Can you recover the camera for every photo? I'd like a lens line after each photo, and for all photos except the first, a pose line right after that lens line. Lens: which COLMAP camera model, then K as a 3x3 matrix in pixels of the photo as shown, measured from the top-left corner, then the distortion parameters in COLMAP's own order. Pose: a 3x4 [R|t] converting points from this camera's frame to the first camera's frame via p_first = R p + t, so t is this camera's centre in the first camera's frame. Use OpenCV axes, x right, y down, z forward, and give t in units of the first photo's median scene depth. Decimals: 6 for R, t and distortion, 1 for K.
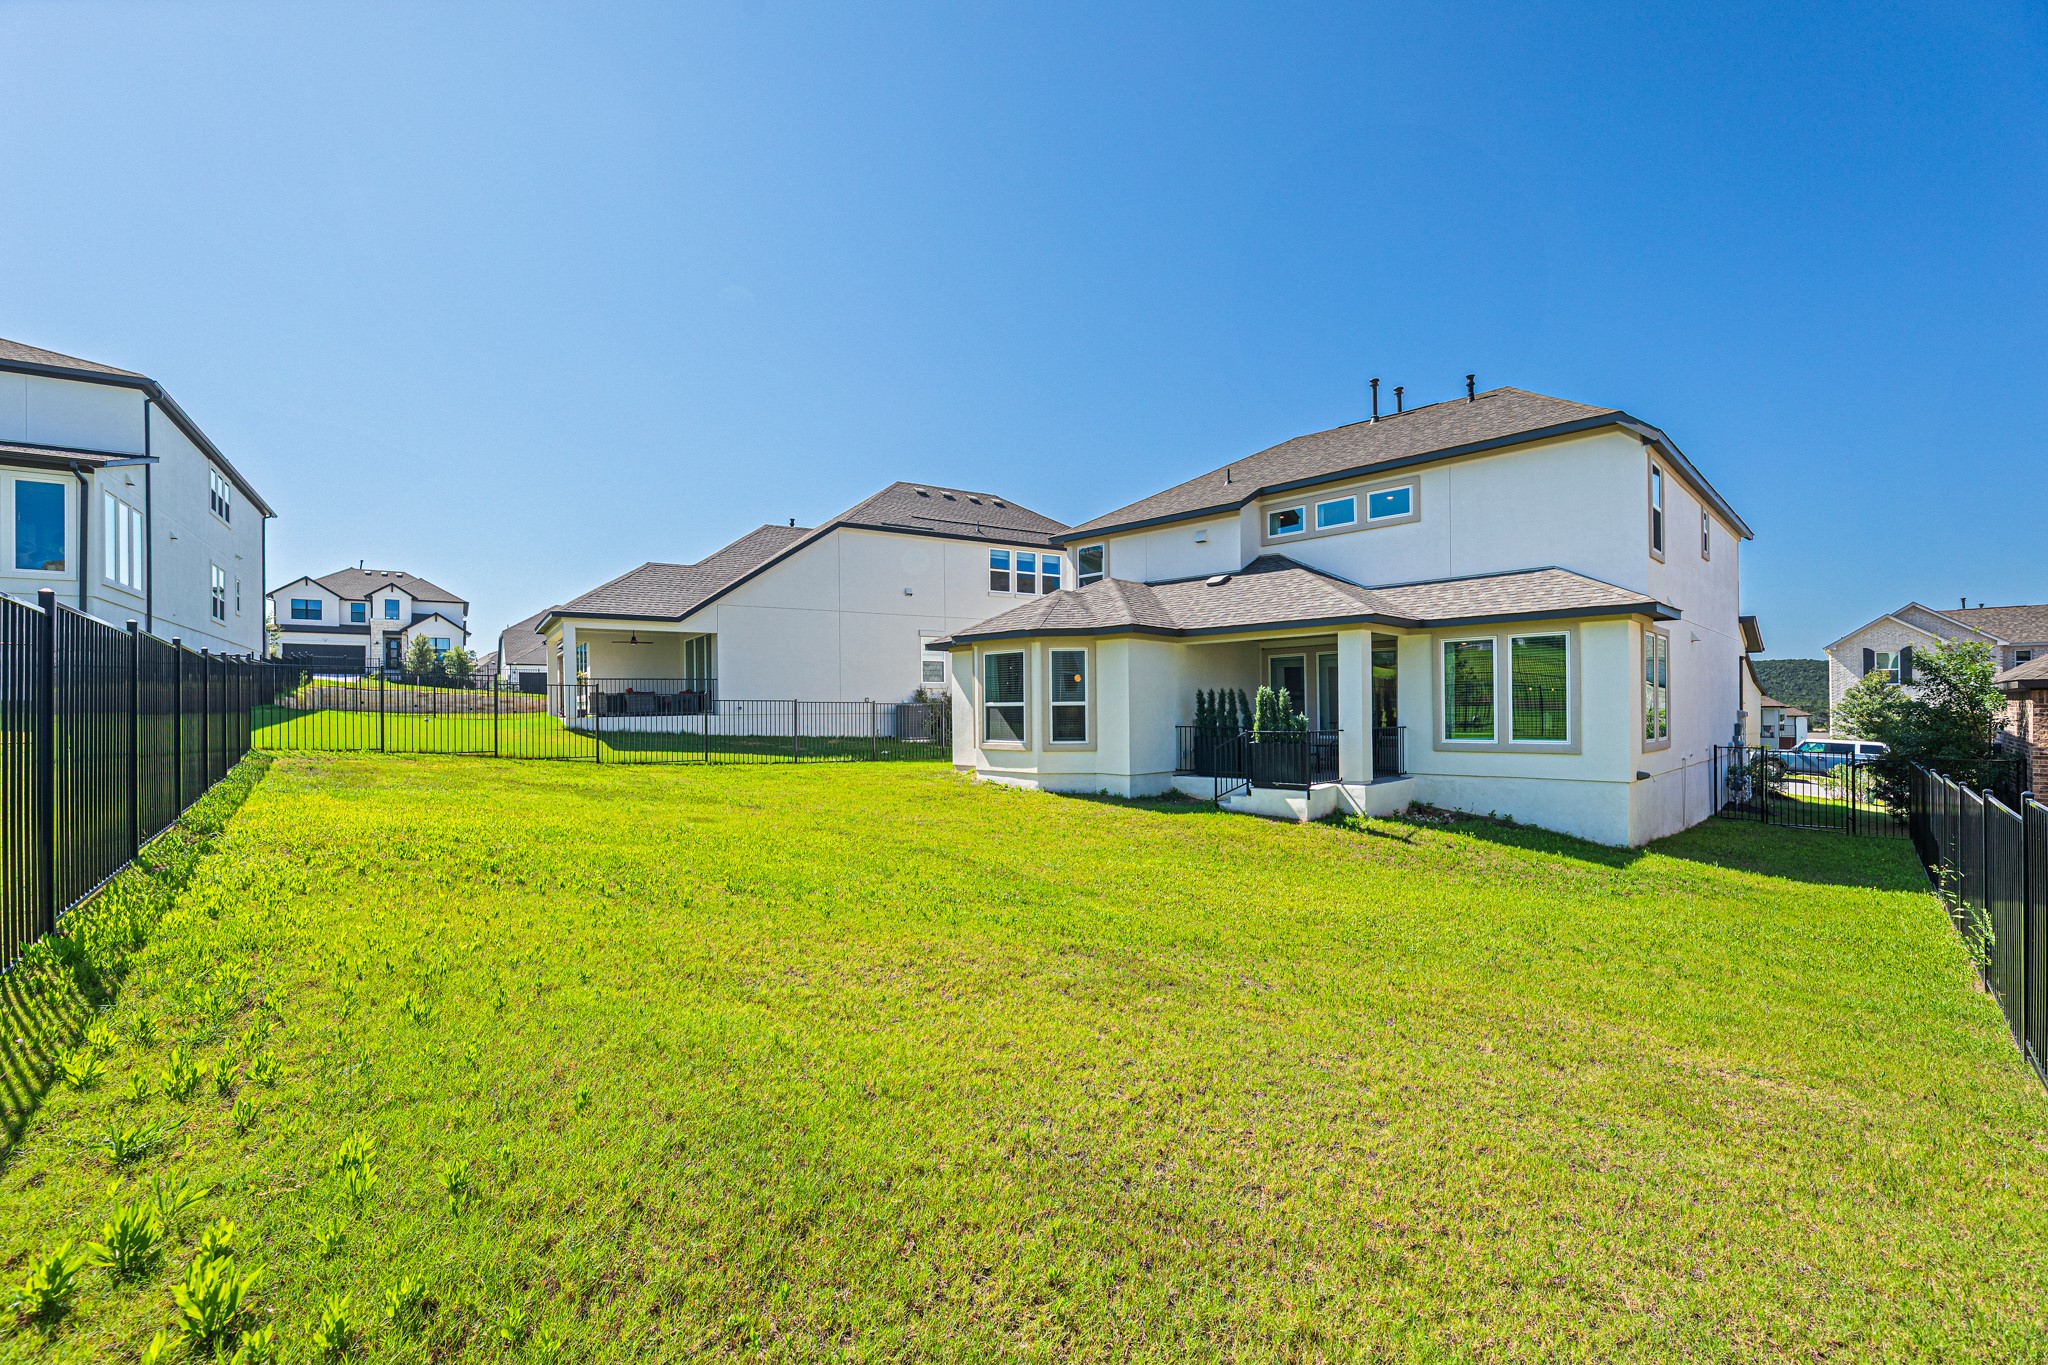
lens RADIAL K [[831.9, 0, 1018.6], [0, 831.9, 688.7], [0, 0, 1]] dist [-0.000911, -0.000017]
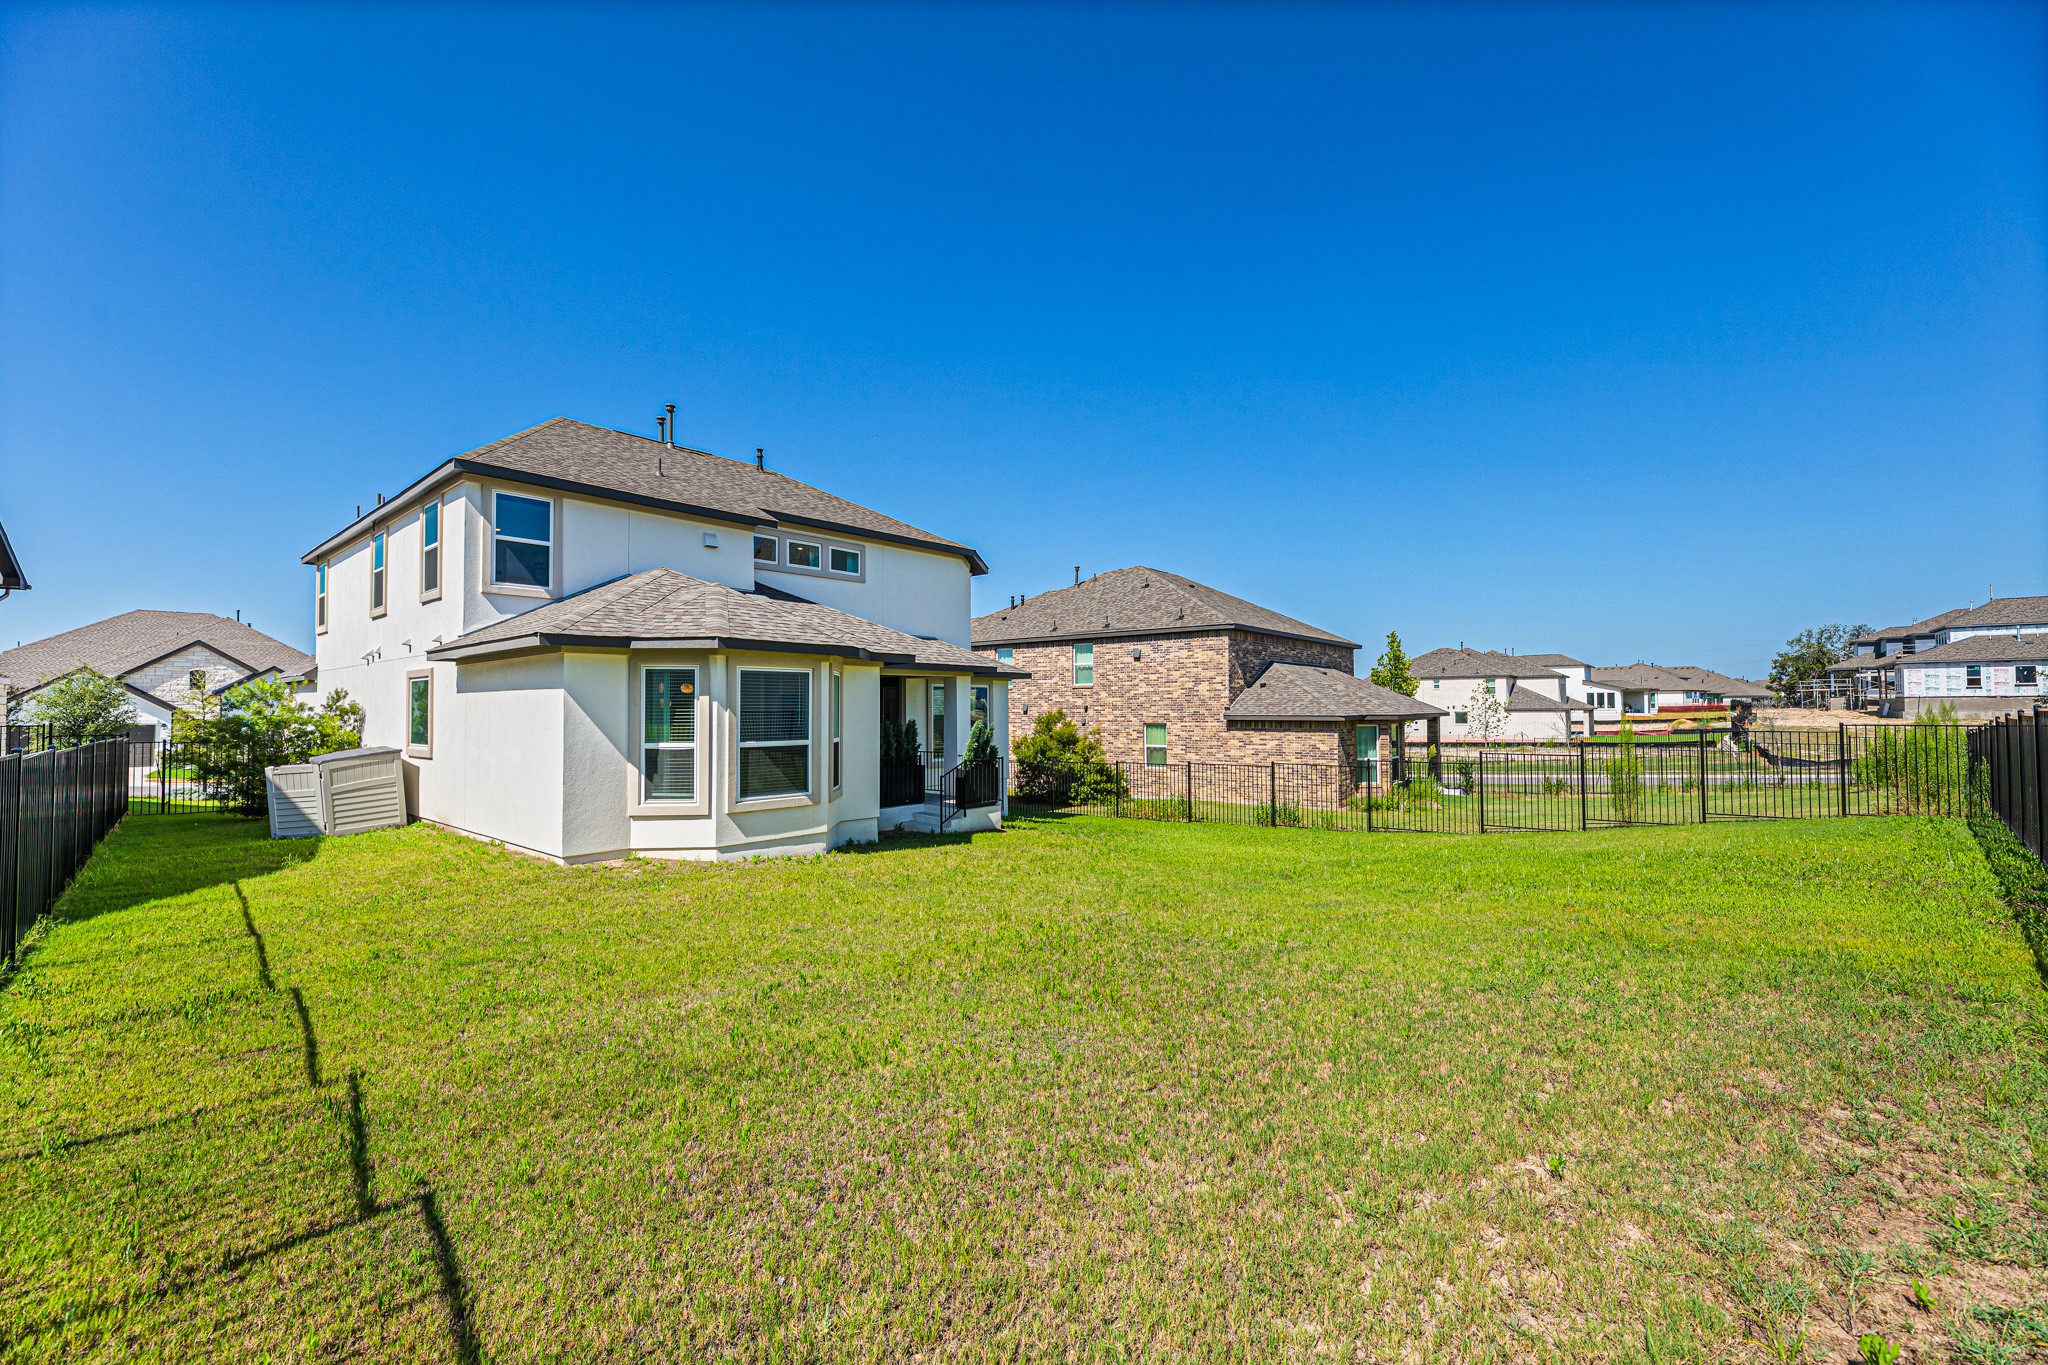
lens RADIAL K [[847.0, 0, 1023.9], [0, 847.0, 724.2], [0, 0, 1]] dist [0.000290, 0.000034]
pose [[-0.057413, -0.005335, 0.998336, -0.741288], [-0.009382, 0.999944, 0.004804, -0.004168], [-0.998306, -0.009091, -0.057459, 0.817800]]
